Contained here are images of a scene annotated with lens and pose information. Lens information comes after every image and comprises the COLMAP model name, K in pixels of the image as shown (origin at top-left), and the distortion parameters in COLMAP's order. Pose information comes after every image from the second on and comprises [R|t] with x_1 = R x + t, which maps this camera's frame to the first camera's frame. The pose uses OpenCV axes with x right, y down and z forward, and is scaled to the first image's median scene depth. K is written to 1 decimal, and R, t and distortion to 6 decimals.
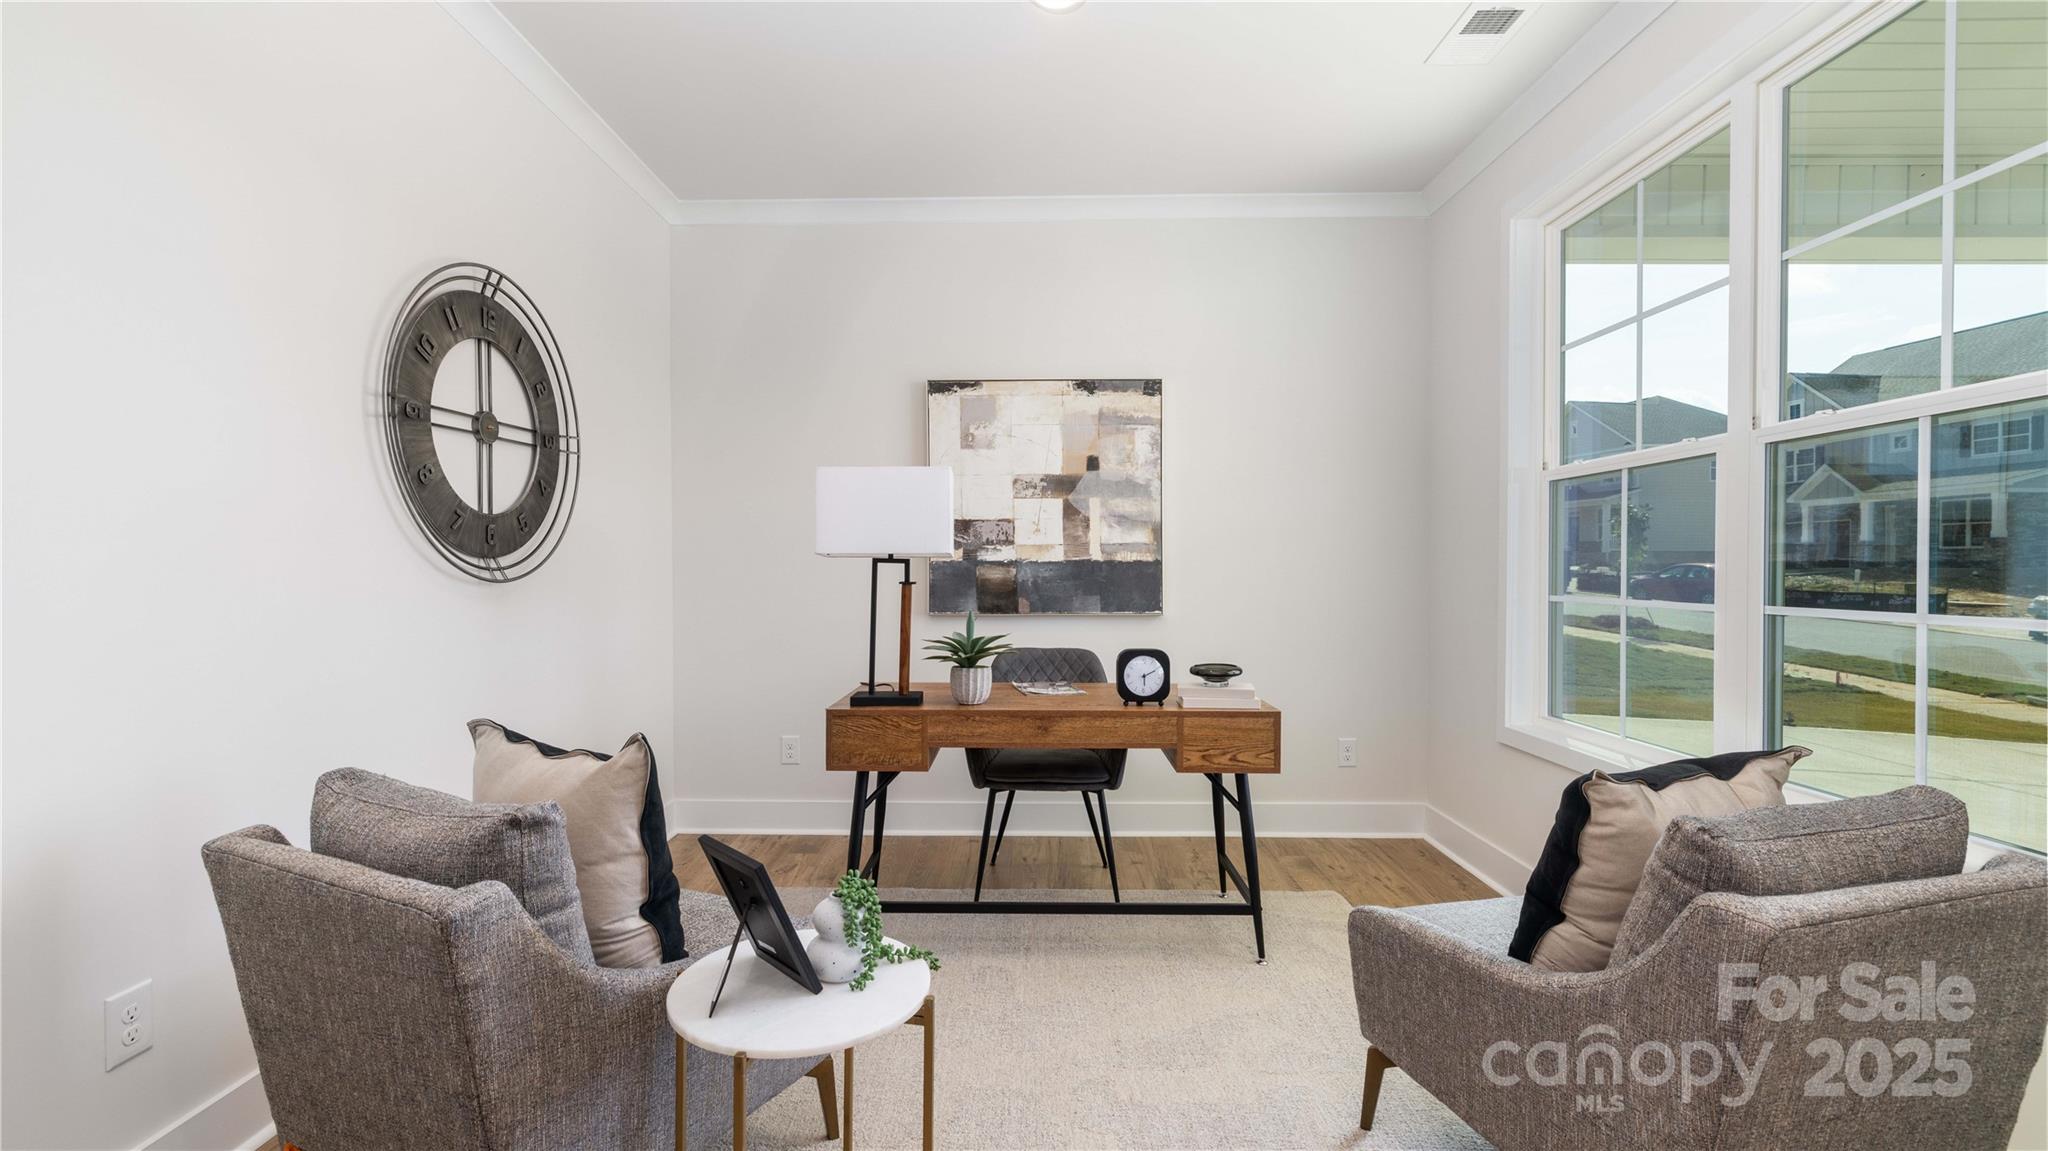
lens RADIAL K [[889.2, 0, 1023.6], [0, 889.2, 581.5], [0, 0, 1]] dist [0.001531, -0.000088]
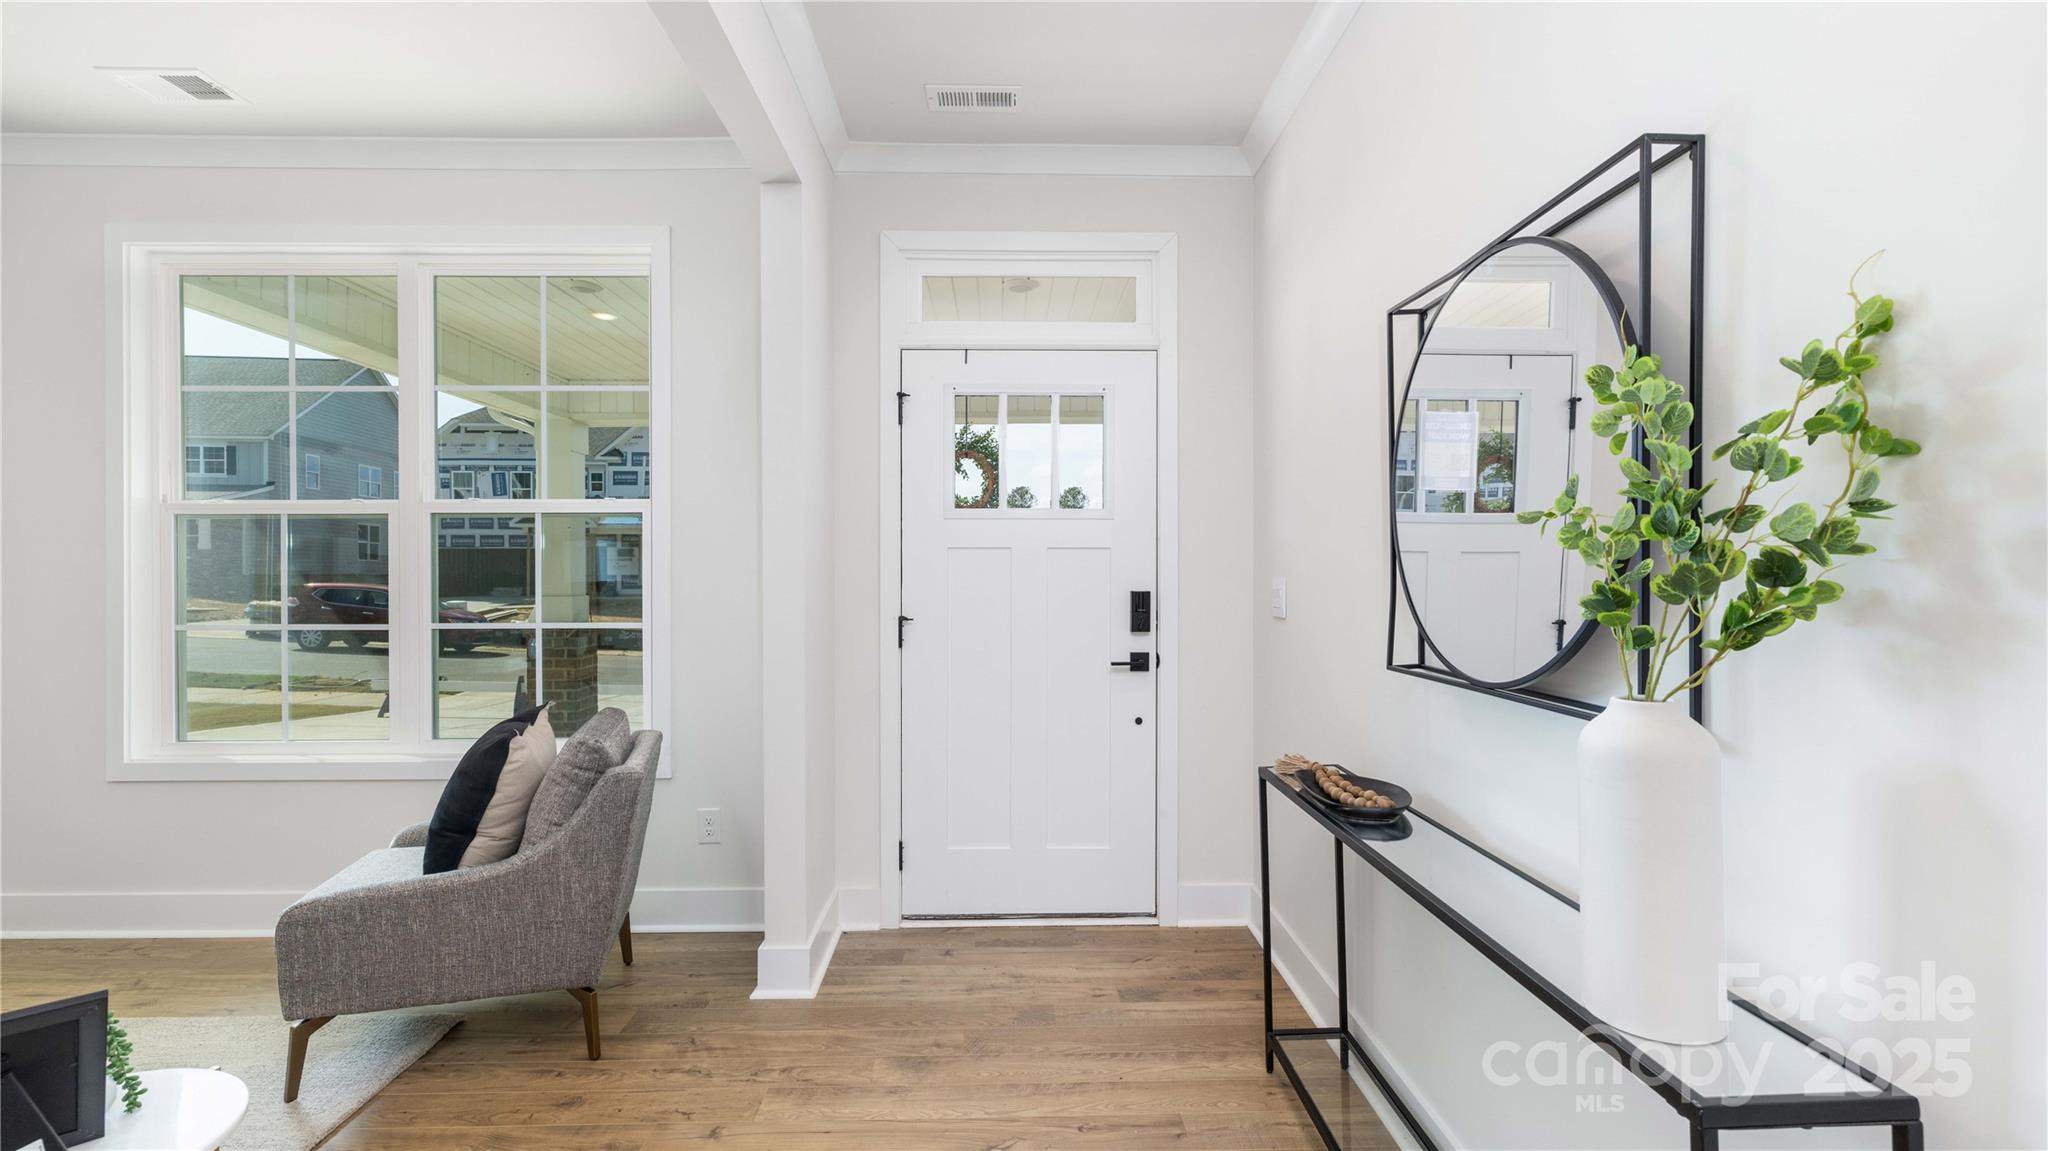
lens RADIAL K [[889.2, 0, 1022.5], [0, 889.2, 575.7], [0, 0, 1]] dist [0.001531, -0.000088]
pose [[-0.029236, -0.002389, 0.999570, -0.468798], [0.015978, 0.999868, 0.002857, -0.028151], [-0.999445, 0.016055, -0.029194, 0.047914]]
